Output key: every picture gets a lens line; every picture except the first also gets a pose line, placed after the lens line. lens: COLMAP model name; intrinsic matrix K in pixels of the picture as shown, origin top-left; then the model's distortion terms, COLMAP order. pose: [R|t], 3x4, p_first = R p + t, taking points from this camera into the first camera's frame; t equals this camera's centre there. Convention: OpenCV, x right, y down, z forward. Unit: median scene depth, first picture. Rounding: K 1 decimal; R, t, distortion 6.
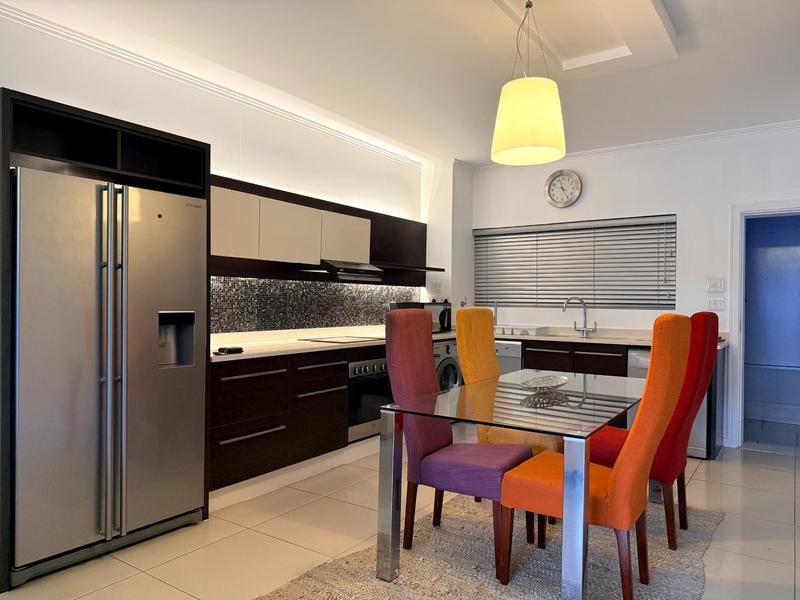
lens RADIAL K [[561.3, 0, 401.6], [0, 561.3, 301.8], [0, 0, 1]] dist [0.068083, -0.077743]
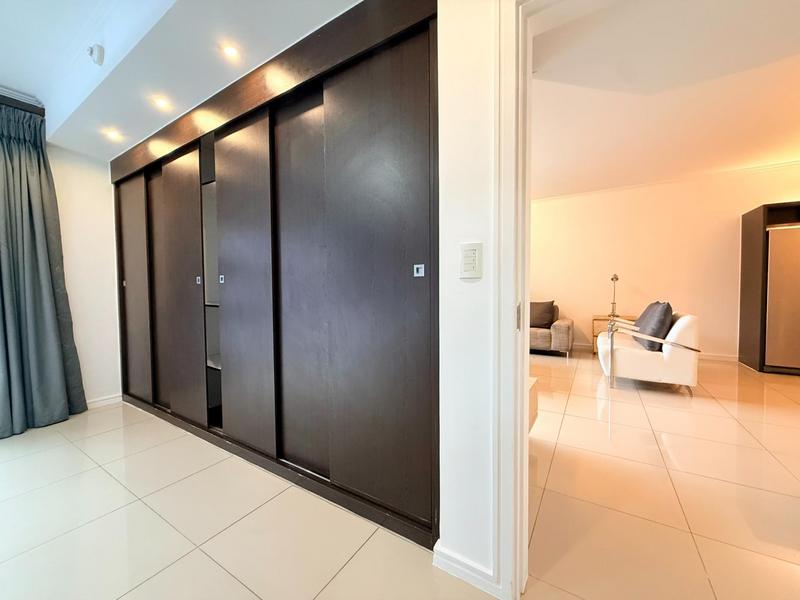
lens RADIAL K [[319.1, 0, 397.6], [0, 319.1, 301.2], [0, 0, 1]] dist [-0.000334, 0.000850]
pose [[0.046747, 0.028750, -0.998493, 0.450462], [0.010046, 0.999522, 0.029250, 0.033000], [0.998856, -0.011398, 0.046436, -0.504691]]
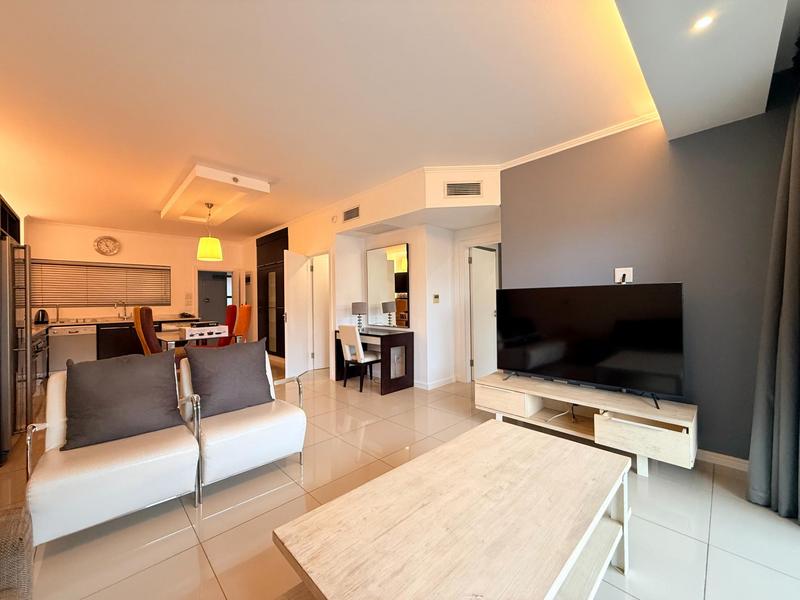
lens RADIAL K [[319.1, 0, 398.0], [0, 319.1, 298.3], [0, 0, 1]] dist [-0.000334, 0.000850]
pose [[0.197124, -0.007373, 0.980351, -0.729777], [0.016177, 0.999860, 0.004266, -0.008395], [-0.980245, 0.015018, 0.197216, -0.237608]]
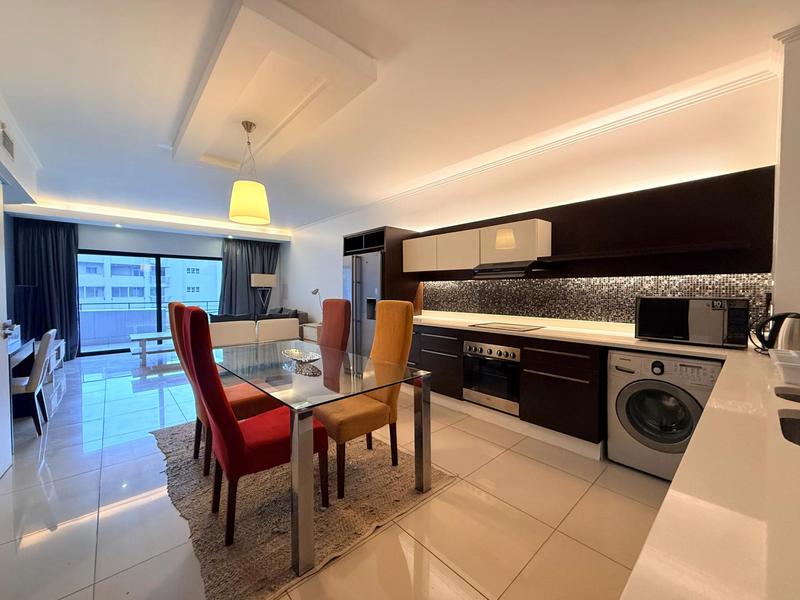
lens RADIAL K [[319.1, 0, 397.5], [0, 319.1, 298.3], [0, 0, 1]] dist [-0.000334, 0.000850]
pose [[-0.230610, 0.013671, -0.972950, 0.611613], [-0.005751, 0.999865, 0.015413, -0.002938], [0.973029, 0.009150, -0.230500, 0.907747]]
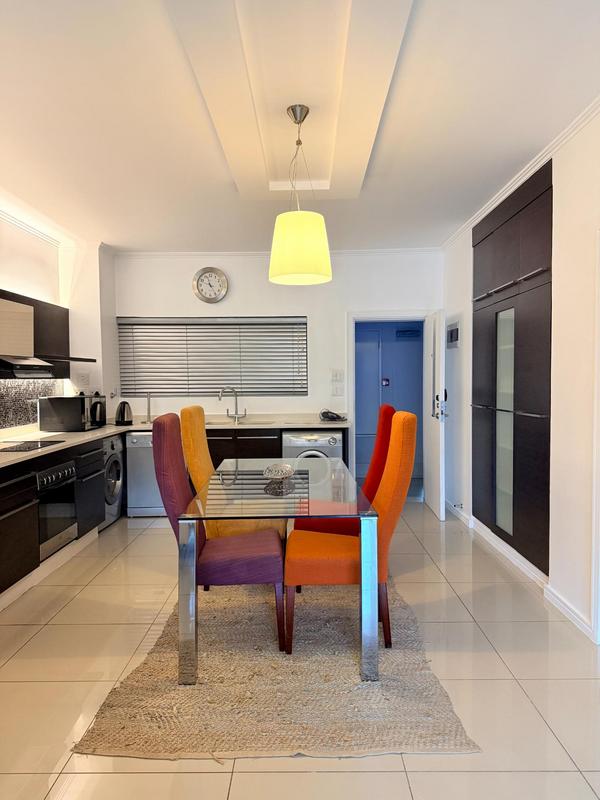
lens RADIAL K [[561.3, 0, 299.5], [0, 561.3, 403.0], [0, 0, 1]] dist [0.068083, -0.077743]
pose [[0.828051, -0.043220, 0.558985, -0.218623], [0.019031, 0.998616, 0.049020, -0.032824], [-0.560330, -0.029953, 0.827728, 0.028936]]
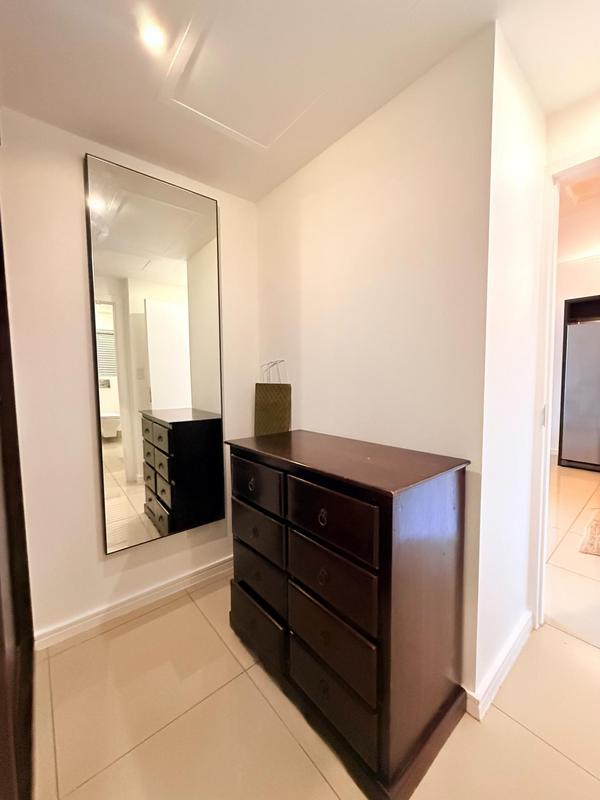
lens RADIAL K [[319.1, 0, 292.3], [0, 319.1, 396.7], [0, 0, 1]] dist [-0.000334, 0.000850]
pose [[-0.265605, 0.054560, -0.962537, 0.669452], [0.002250, 0.998430, 0.055973, 0.019334], [0.964079, 0.012701, -0.265310, 0.028807]]
